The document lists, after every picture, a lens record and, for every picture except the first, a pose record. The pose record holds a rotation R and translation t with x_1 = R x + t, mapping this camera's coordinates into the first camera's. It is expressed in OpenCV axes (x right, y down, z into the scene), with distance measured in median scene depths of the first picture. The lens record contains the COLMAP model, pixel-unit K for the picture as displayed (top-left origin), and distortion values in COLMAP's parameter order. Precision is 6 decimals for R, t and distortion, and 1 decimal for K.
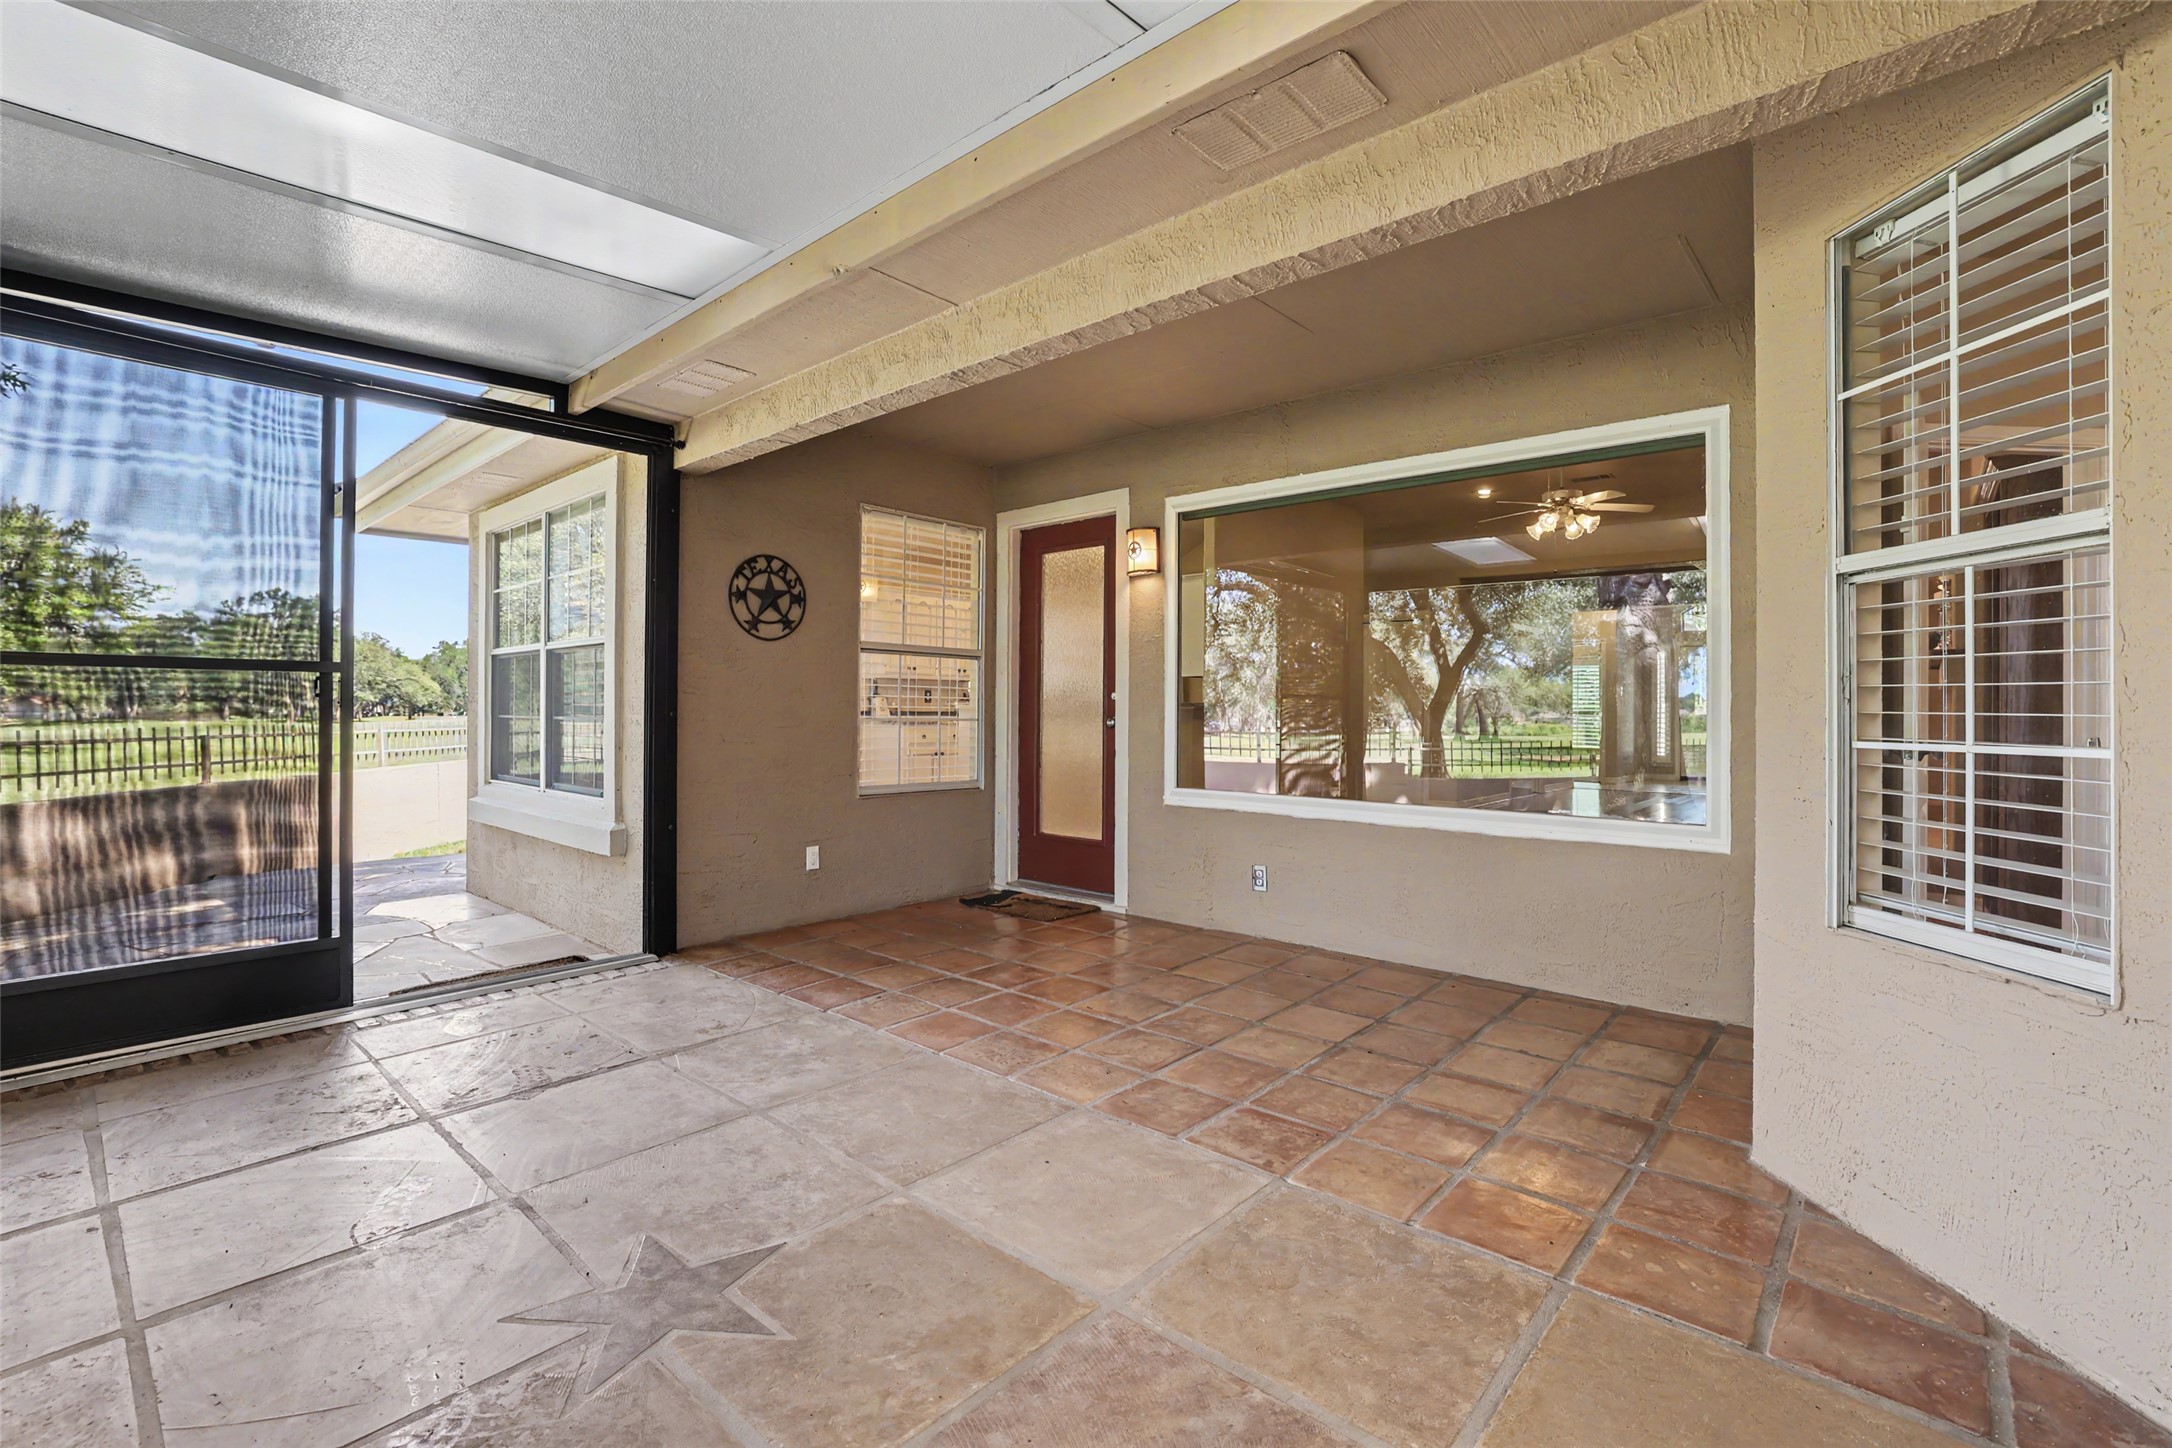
lens RADIAL K [[976.7, 0, 1073.2], [0, 976.7, 714.9], [0, 0, 1]] dist [-0.031771, 0.003211]
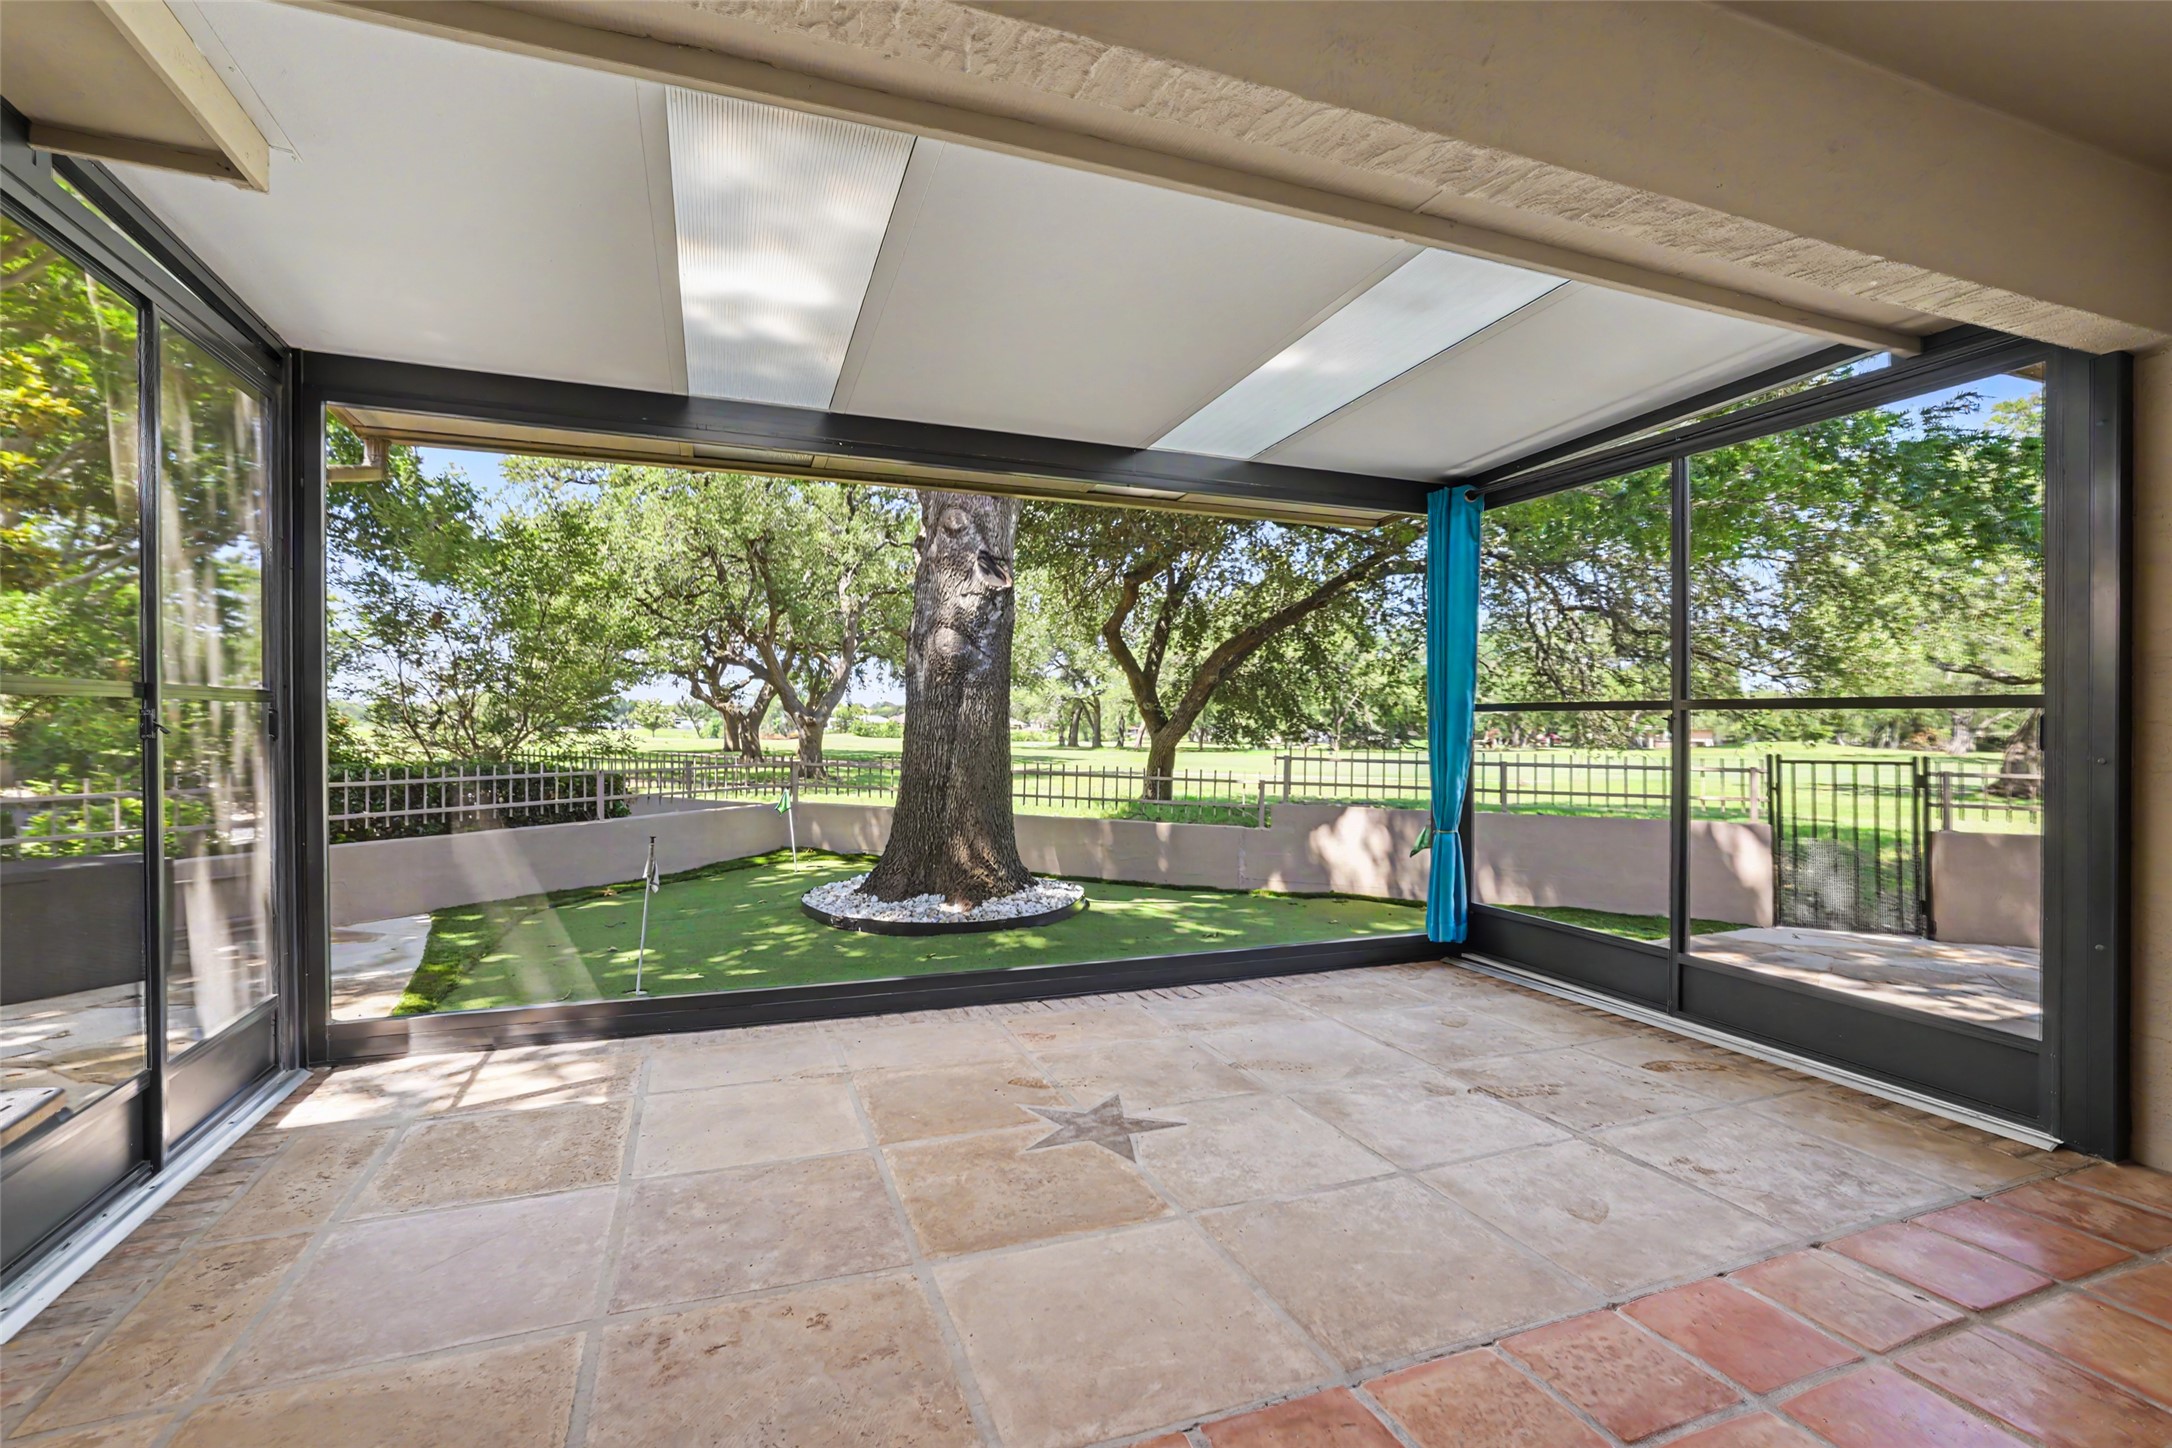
lens RADIAL K [[976.7, 0, 1067.3], [0, 976.7, 711.6], [0, 0, 1]] dist [-0.031771, 0.003211]
pose [[-0.467950, -0.019637, -0.883537, 0.528515], [-0.017565, 0.999762, -0.012917, -0.015197], [0.883581, 0.009474, -0.468183, 0.908720]]
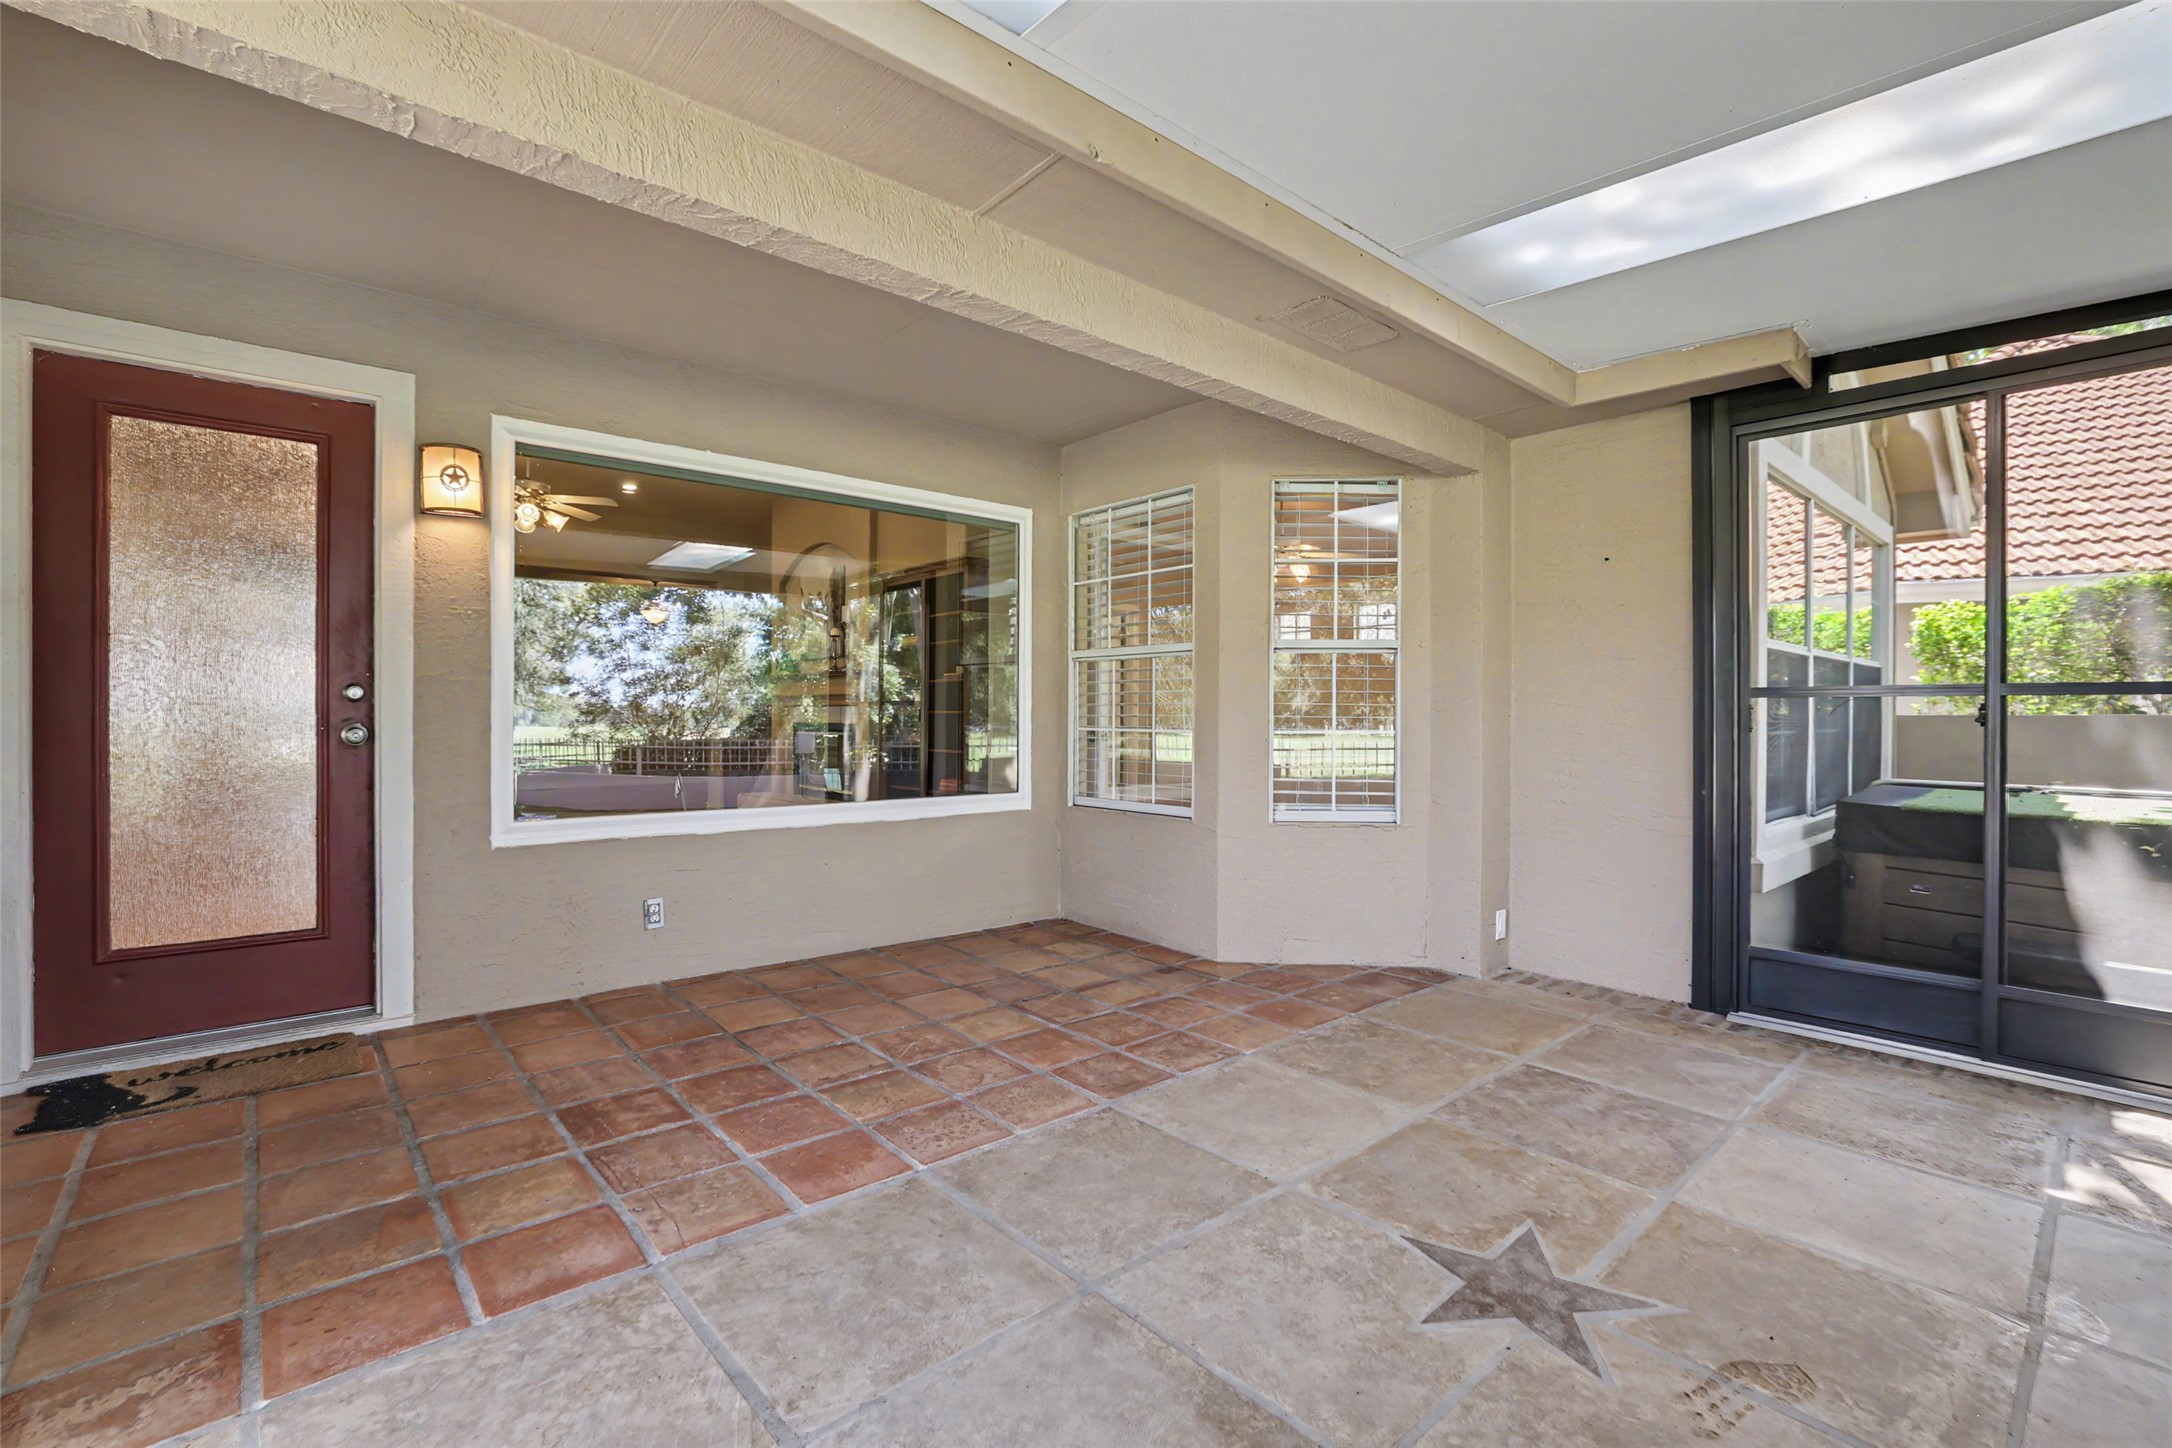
lens RADIAL K [[976.7, 0, 1084.4], [0, 976.7, 721.8], [0, 0, 1]] dist [-0.031771, 0.003211]
pose [[0.110048, -0.010602, 0.993870, -0.812431], [0.002485, 0.999943, 0.010392, -0.007702], [-0.993923, 0.001326, 0.110068, 0.734718]]
